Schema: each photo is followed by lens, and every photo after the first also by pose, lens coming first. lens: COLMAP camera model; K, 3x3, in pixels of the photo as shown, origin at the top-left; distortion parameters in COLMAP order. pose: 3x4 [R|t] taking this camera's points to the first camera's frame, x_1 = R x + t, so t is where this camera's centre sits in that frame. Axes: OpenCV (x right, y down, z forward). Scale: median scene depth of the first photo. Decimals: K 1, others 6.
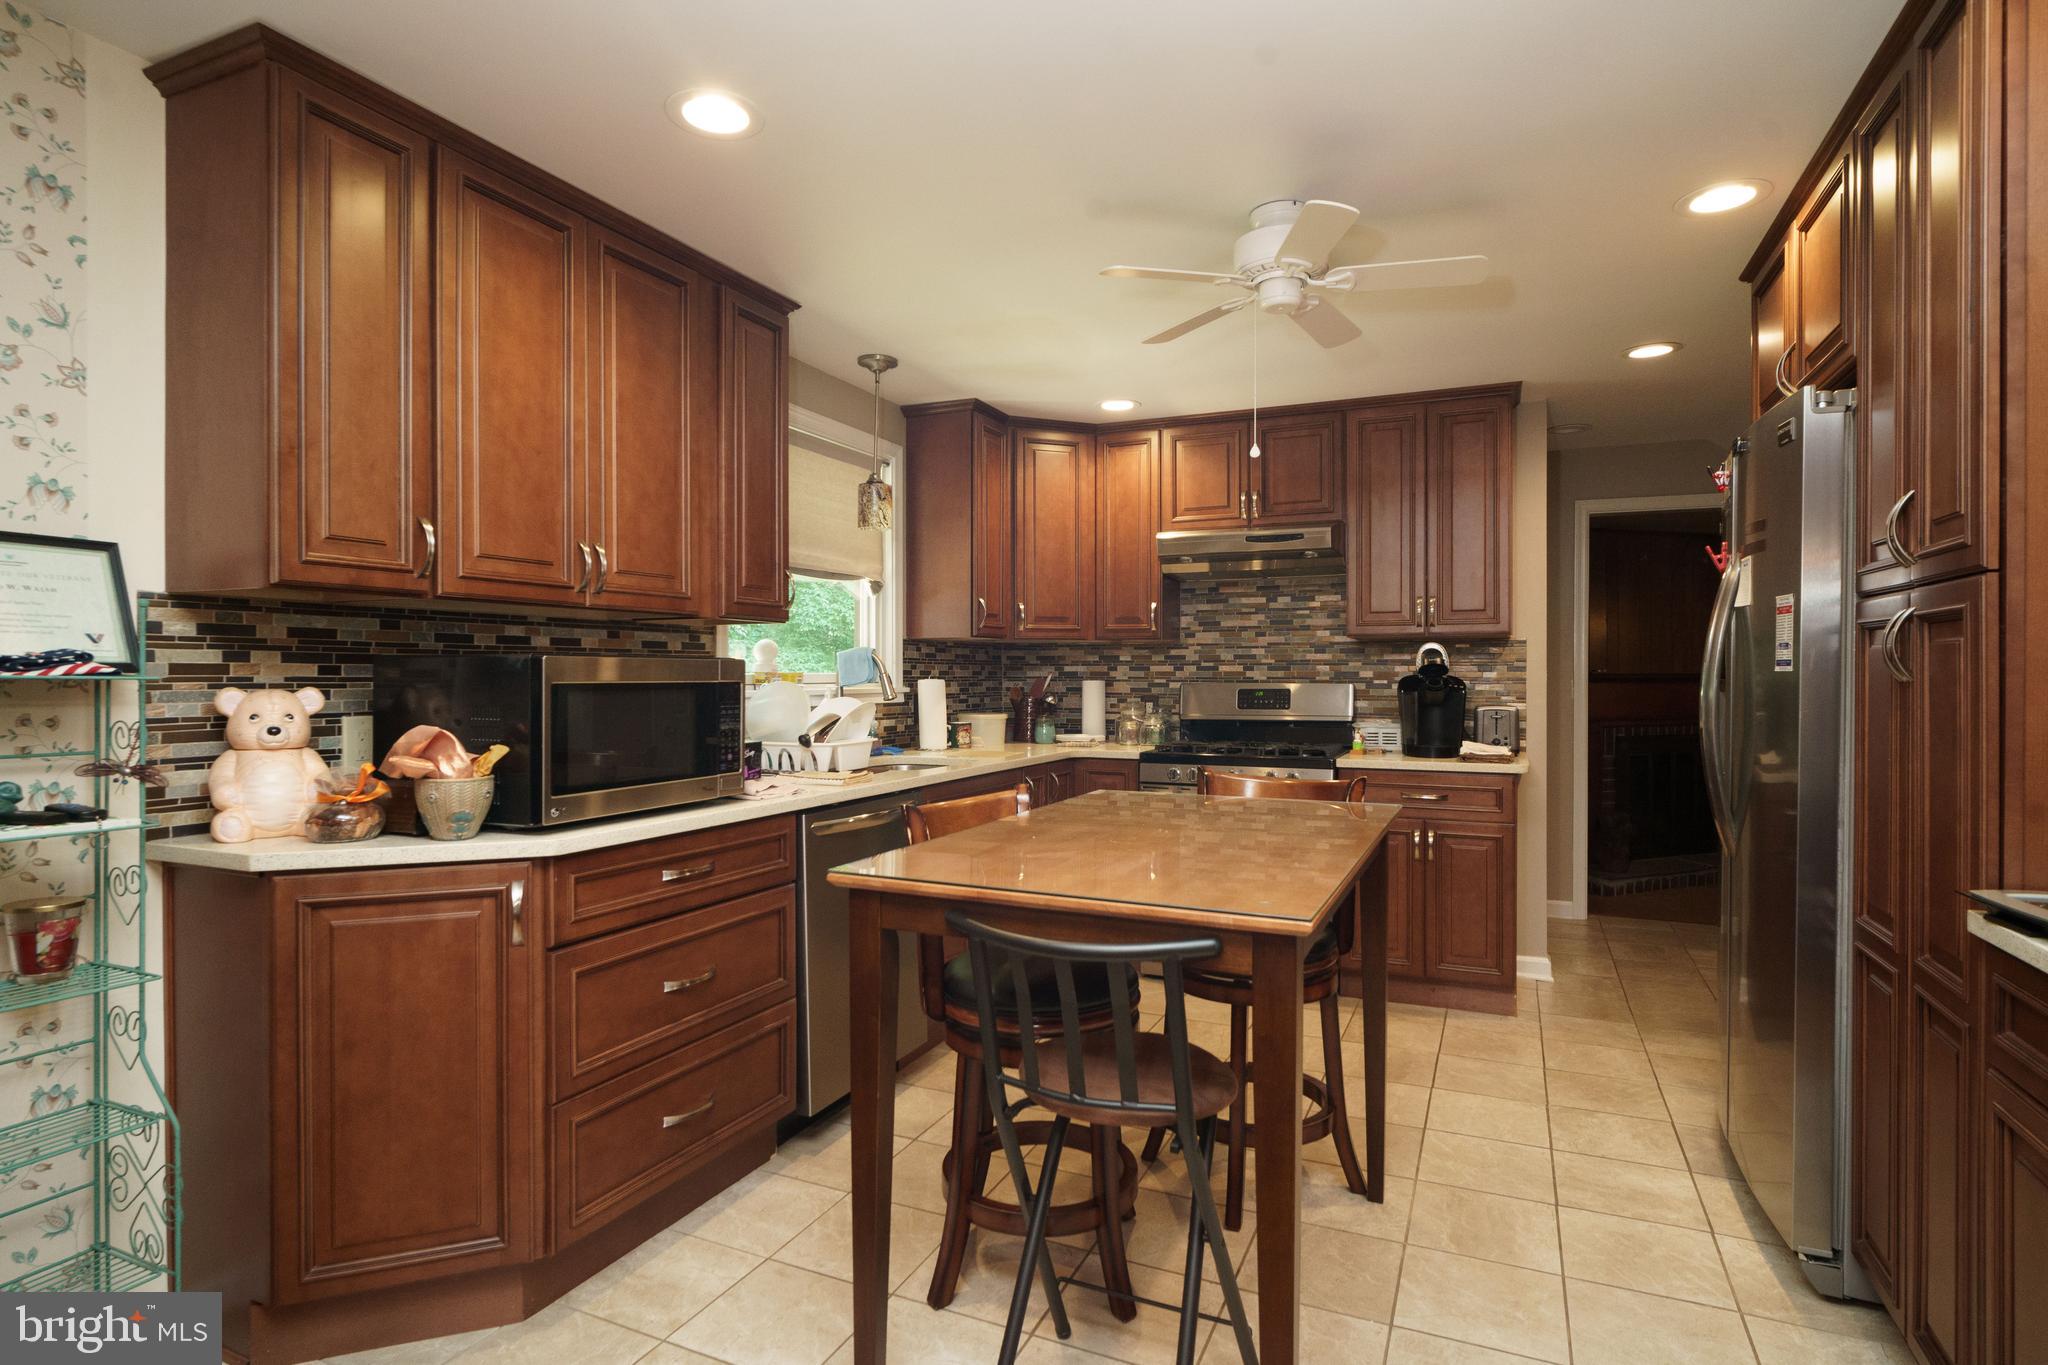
lens RADIAL K [[1051.9, 0, 1024.0], [0, 1051.9, 682.5], [0, 0, 1]] dist [-0.005732, -0.000883]
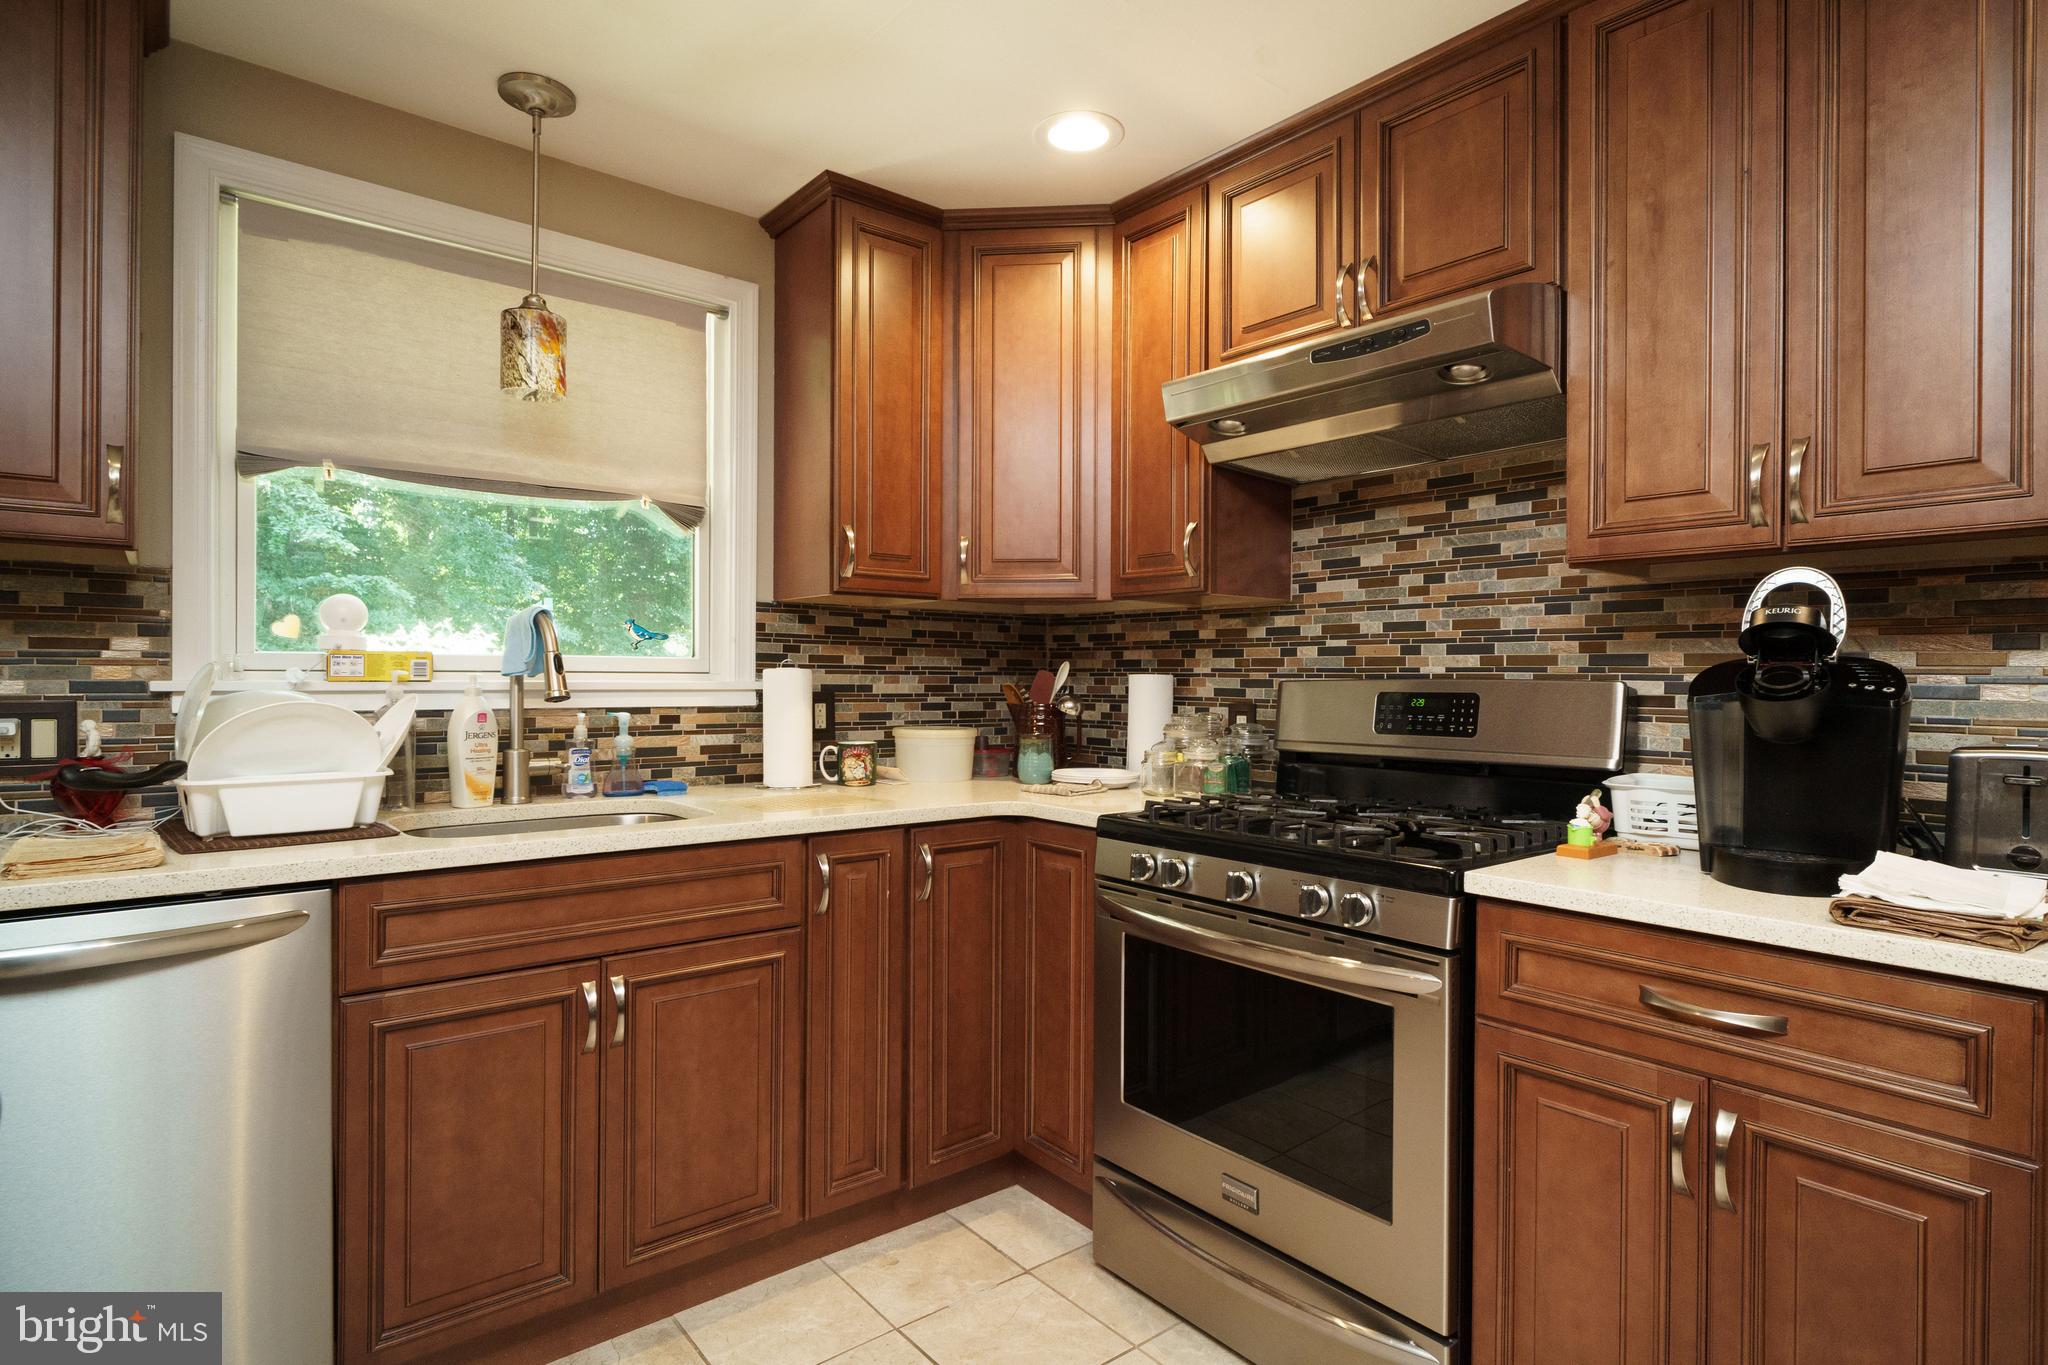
lens RADIAL K [[1051.9, 0, 1024.0], [0, 1051.9, 682.5], [0, 0, 1]] dist [-0.005732, -0.000883]
pose [[0.897981, 0.008174, -0.439959, 0.276635], [-0.010928, 0.999933, -0.003725, 0.005598], [0.439899, 0.008153, 0.898010, 0.501437]]
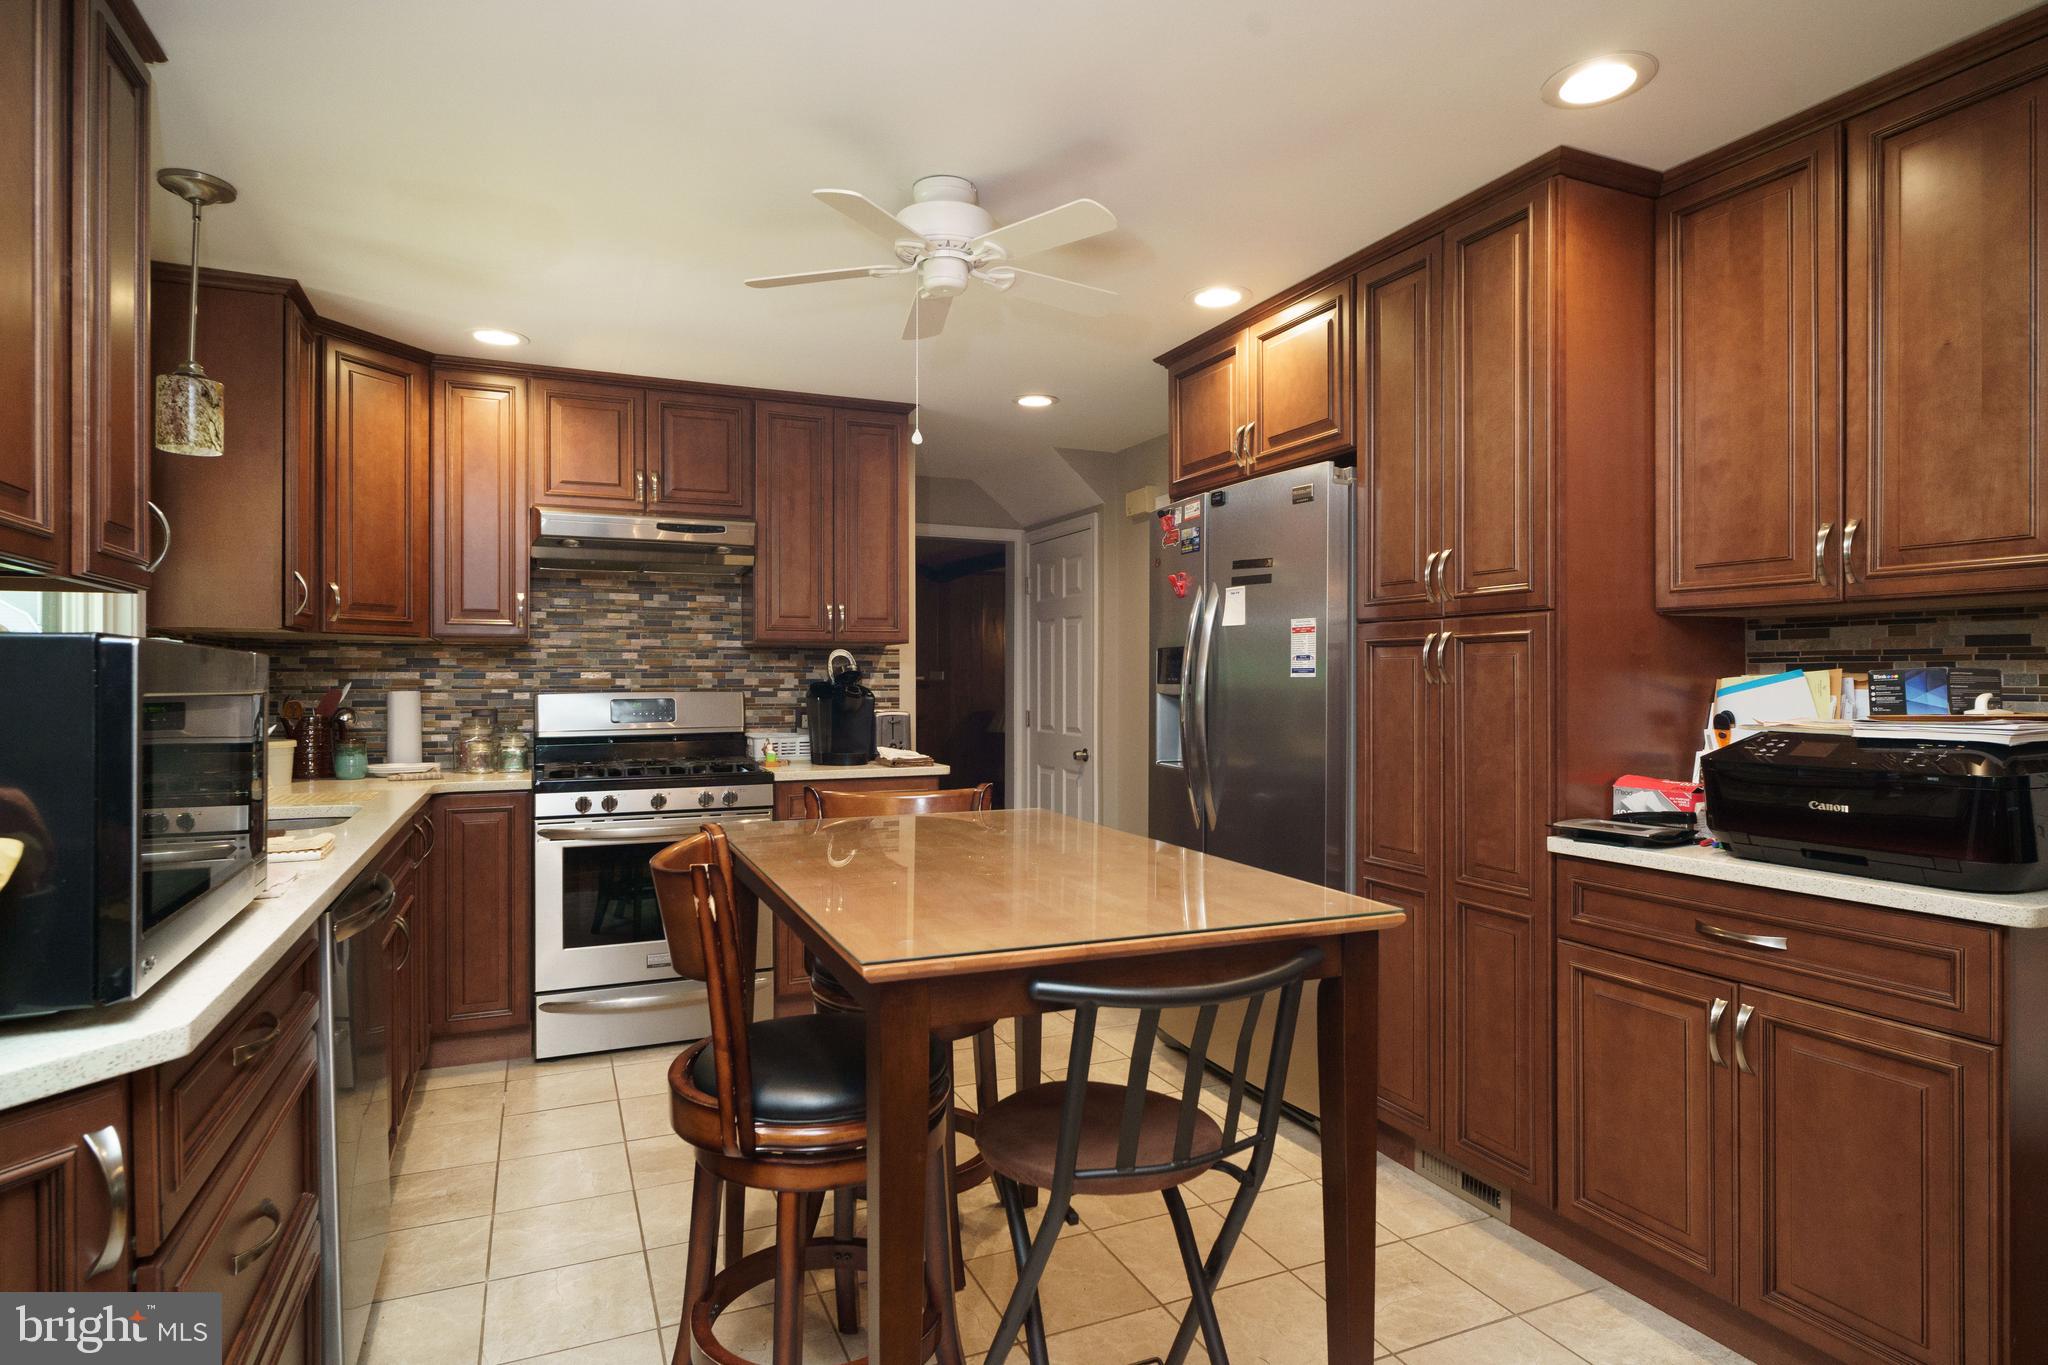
lens RADIAL K [[1094.1, 0, 1024.0], [0, 1094.1, 682.5], [0, 0, 1]] dist [-0.000028, 0.000116]
pose [[0.665110, -0.003765, 0.746736, -0.242658], [0.009229, 0.999952, -0.003178, -0.001744], [-0.746689, 0.009005, 0.665113, 0.162777]]
